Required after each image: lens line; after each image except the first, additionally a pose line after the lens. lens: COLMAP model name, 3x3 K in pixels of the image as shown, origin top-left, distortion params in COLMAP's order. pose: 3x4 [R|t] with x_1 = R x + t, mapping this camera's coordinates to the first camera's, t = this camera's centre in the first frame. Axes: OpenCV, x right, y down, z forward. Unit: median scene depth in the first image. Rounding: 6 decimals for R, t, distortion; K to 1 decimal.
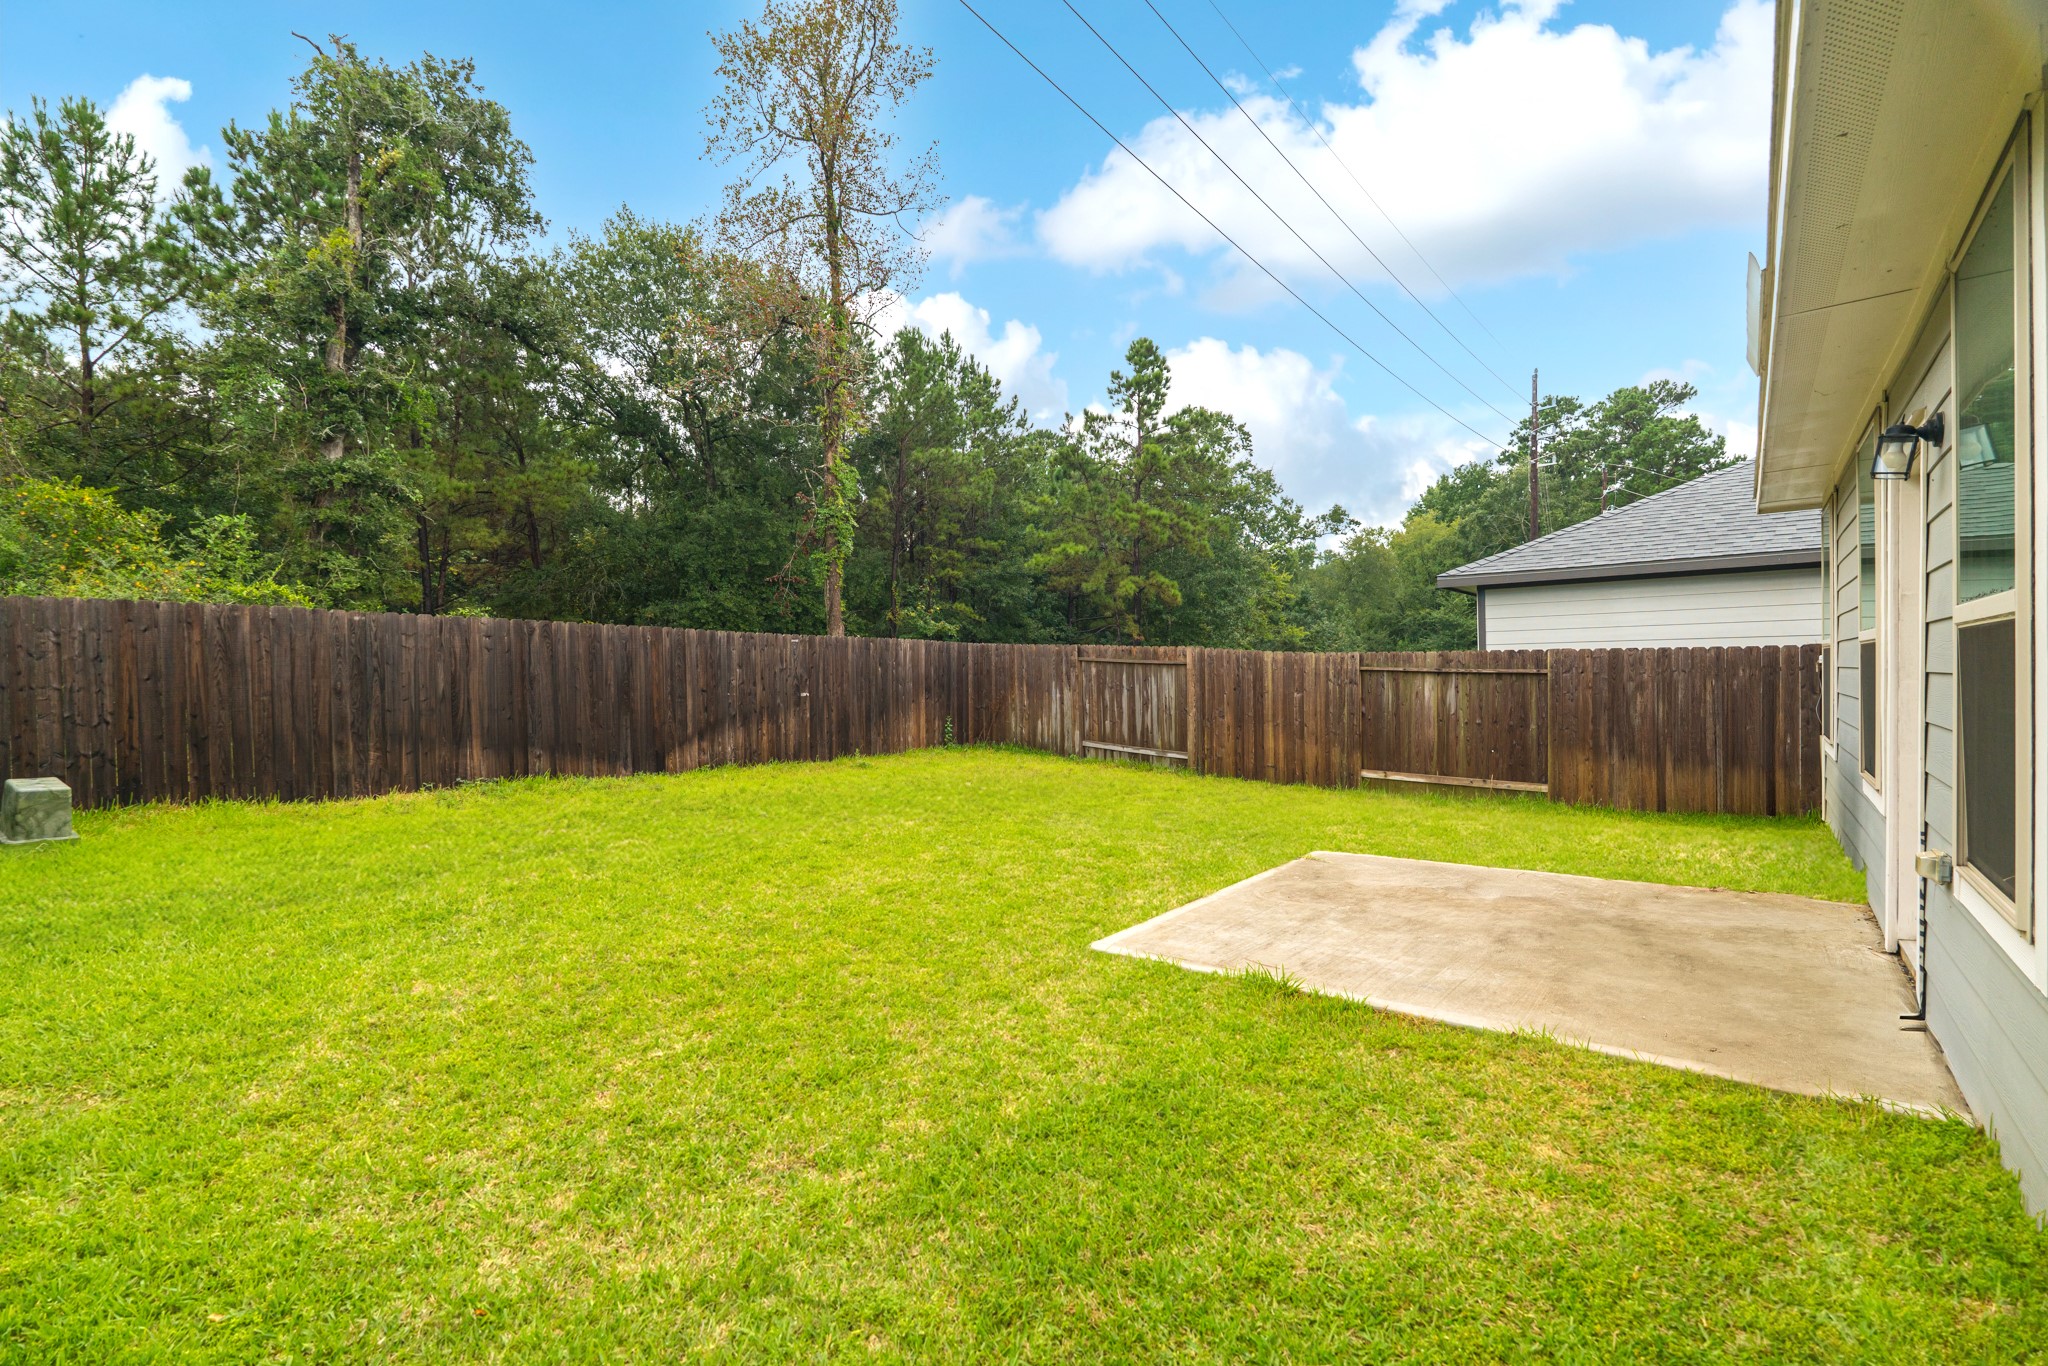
lens RADIAL K [[902.0, 0, 1023.6], [0, 902.0, 683.5], [0, 0, 1]] dist [-0.010875, 0.002634]
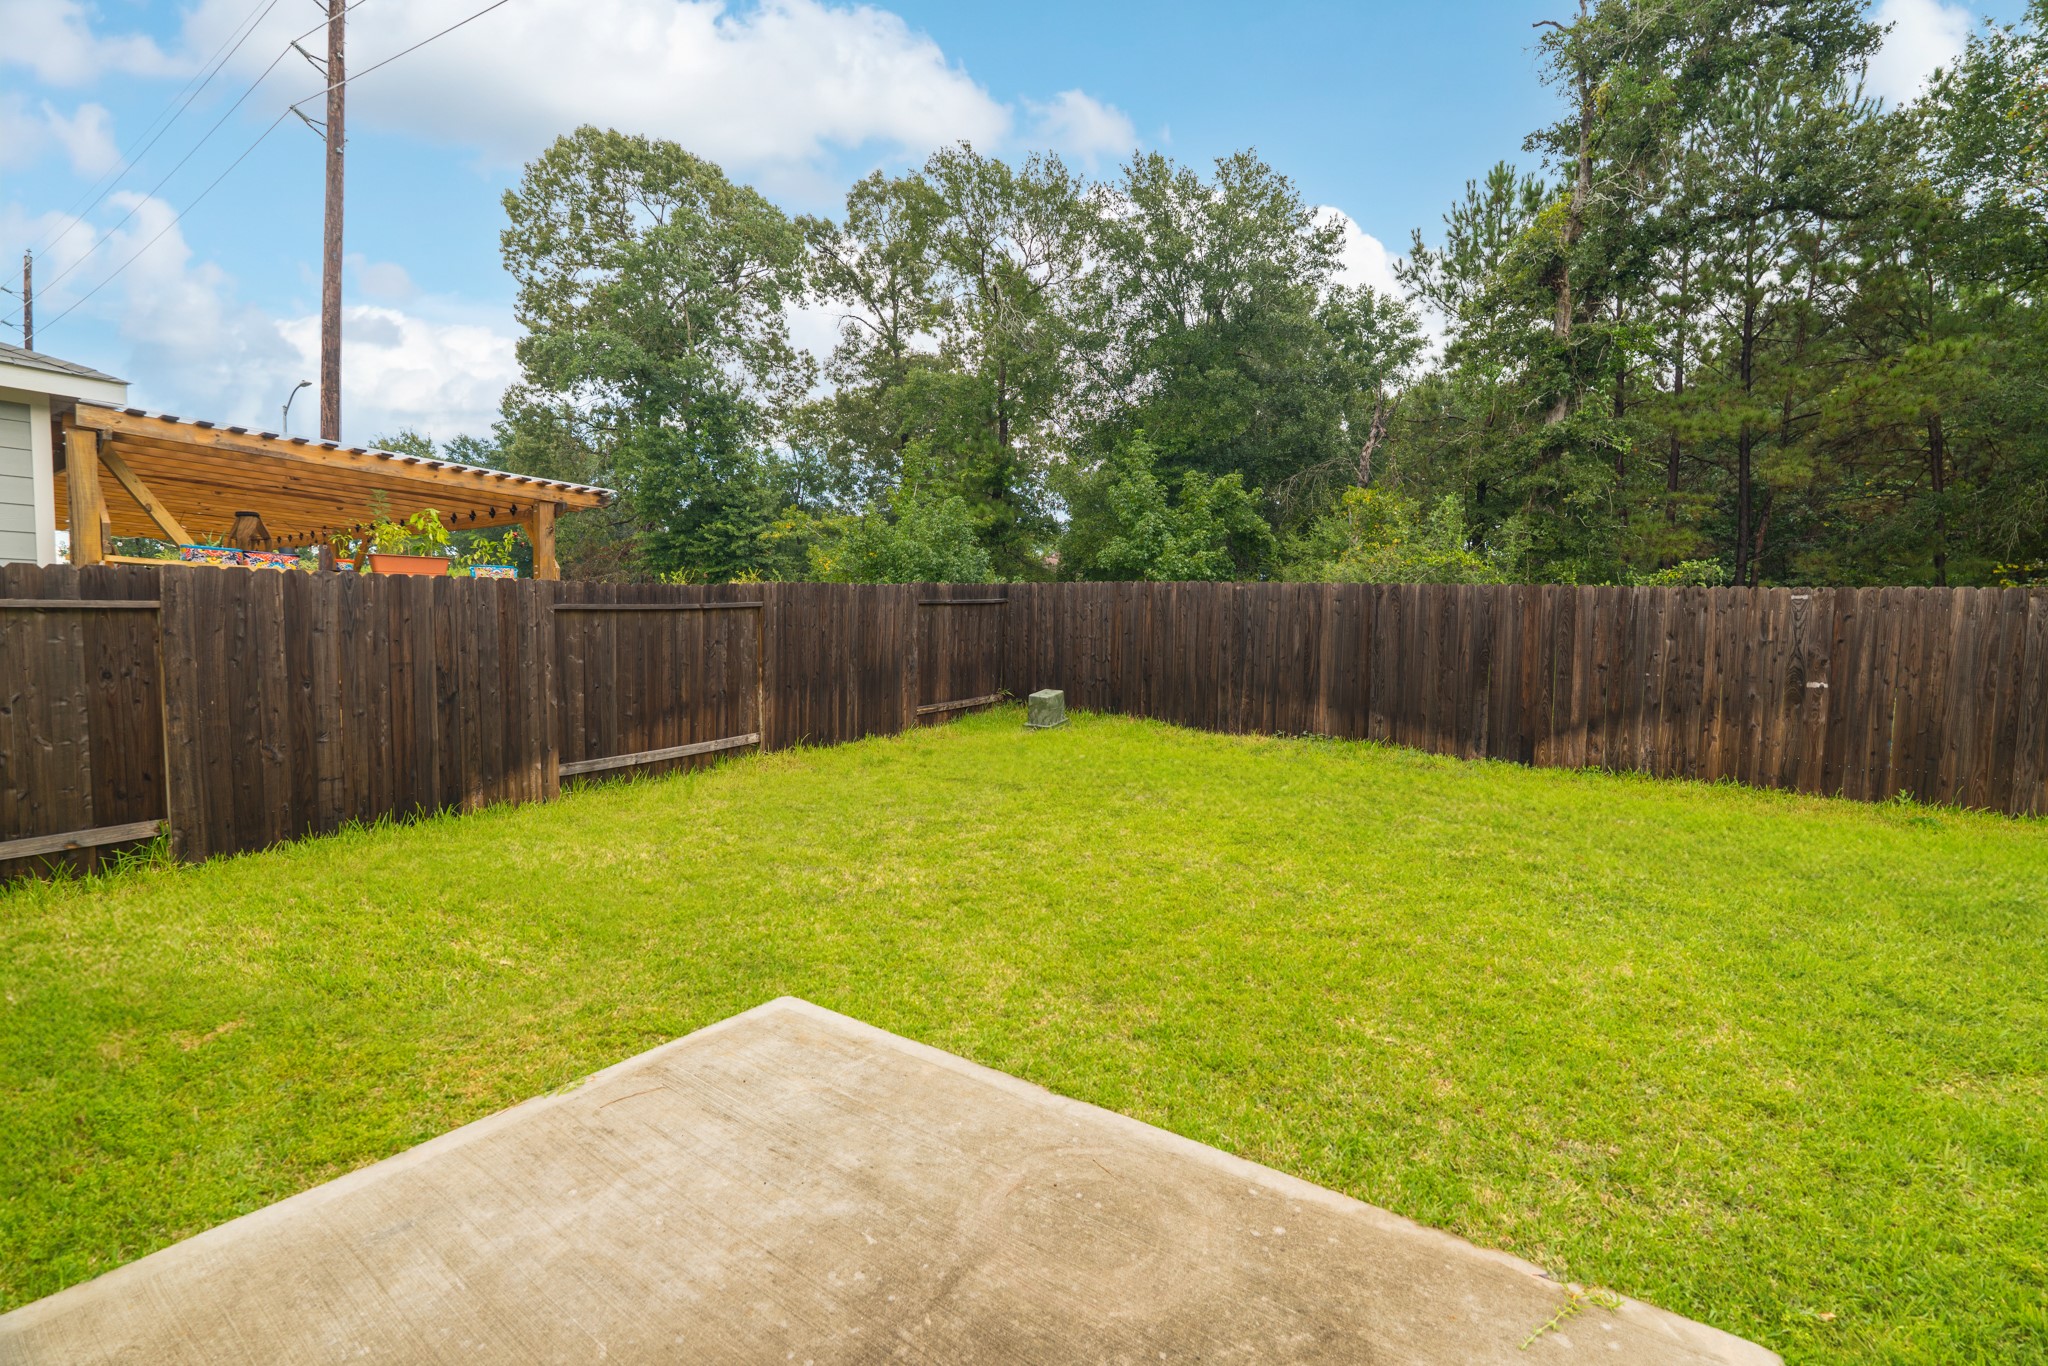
lens RADIAL K [[902.0, 0, 1023.8], [0, 902.0, 682.4], [0, 0, 1]] dist [-0.010875, 0.002634]
pose [[0.091434, 0.078687, -0.992697, 0.370233], [-0.029740, 0.996644, 0.076261, -0.023556], [0.995367, 0.022550, 0.093467, 0.483014]]
